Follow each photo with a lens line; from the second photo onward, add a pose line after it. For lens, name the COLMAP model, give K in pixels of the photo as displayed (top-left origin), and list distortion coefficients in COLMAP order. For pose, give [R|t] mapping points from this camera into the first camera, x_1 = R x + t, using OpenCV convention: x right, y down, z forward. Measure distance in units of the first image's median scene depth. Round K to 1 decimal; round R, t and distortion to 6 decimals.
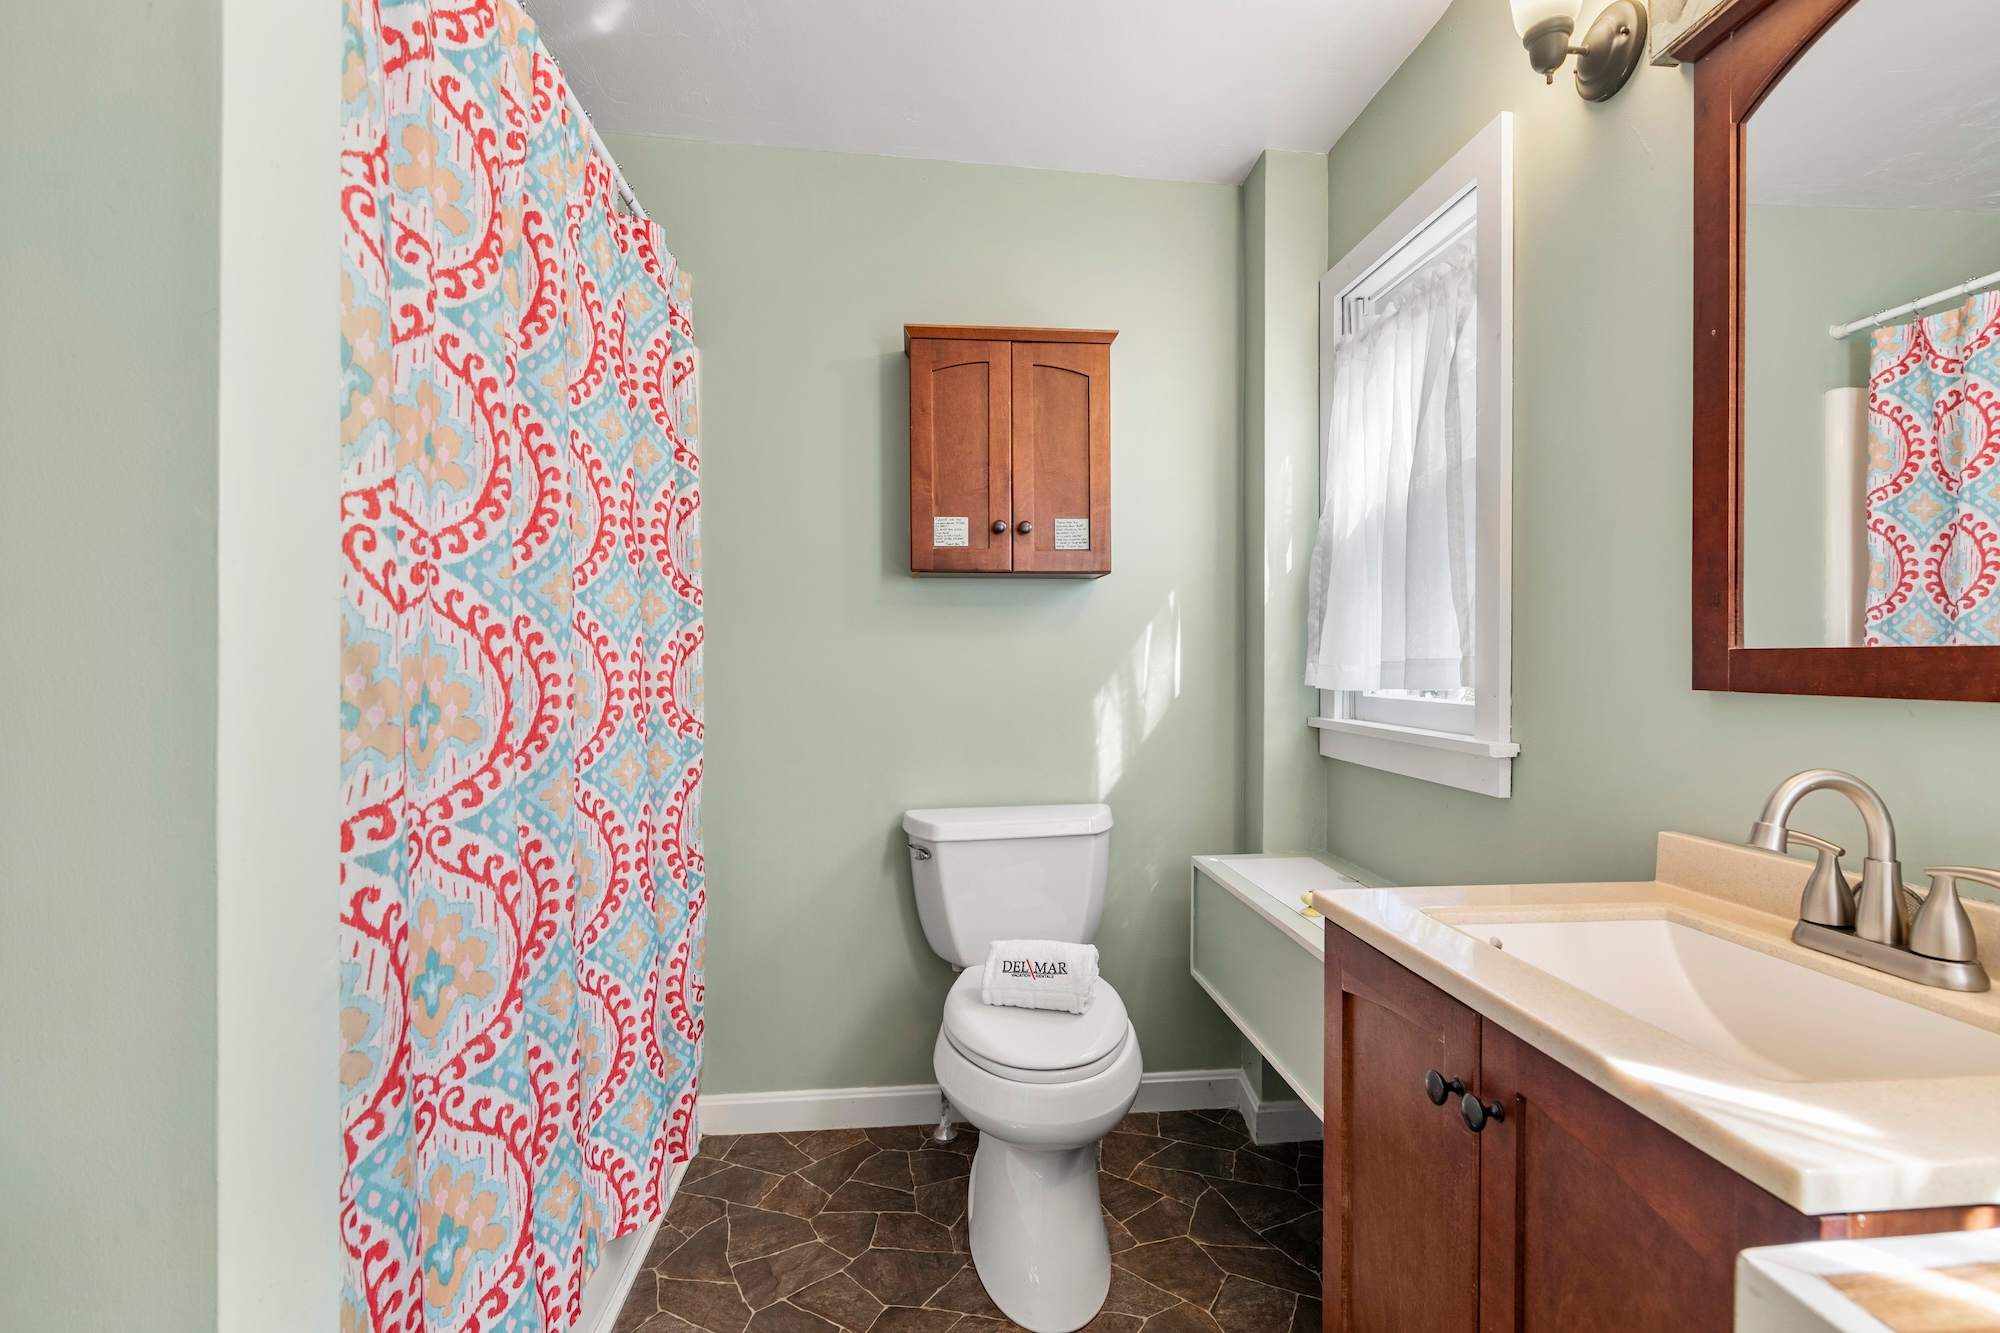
lens RADIAL K [[913.4, 0, 1012.9], [0, 913.4, 655.9], [0, 0, 1]] dist [-0.000345, -0.000735]
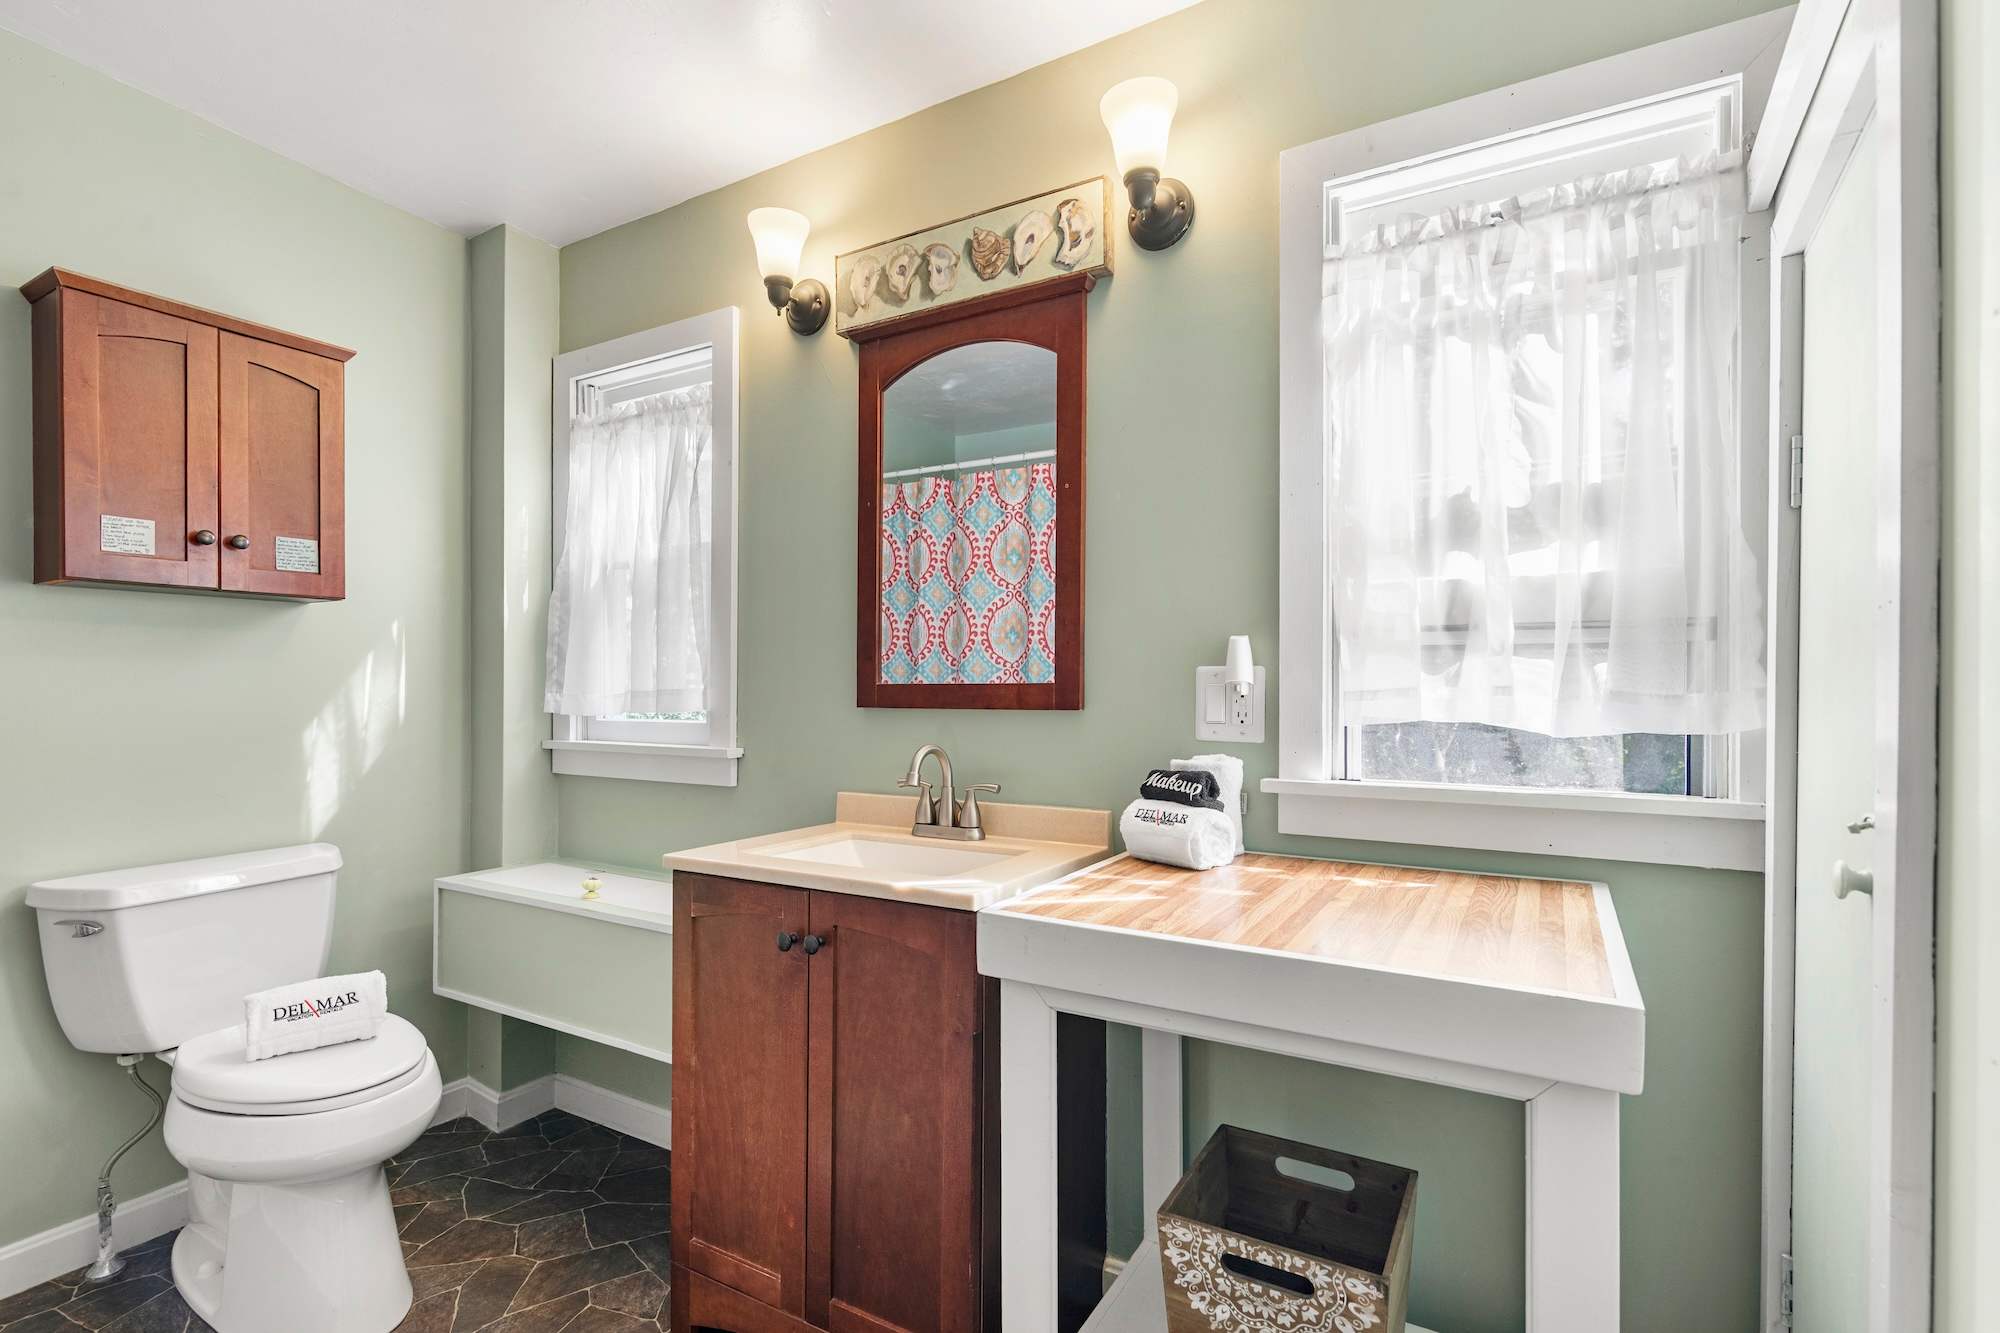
lens RADIAL K [[913.4, 0, 990.9], [0, 913.4, 683.5], [0, 0, 1]] dist [-0.000345, -0.000735]
pose [[0.591365, 0.005594, 0.806384, -0.271751], [-0.004039, 0.999984, -0.003975, -0.001137], [-0.806394, -0.000907, 0.591378, -0.124018]]
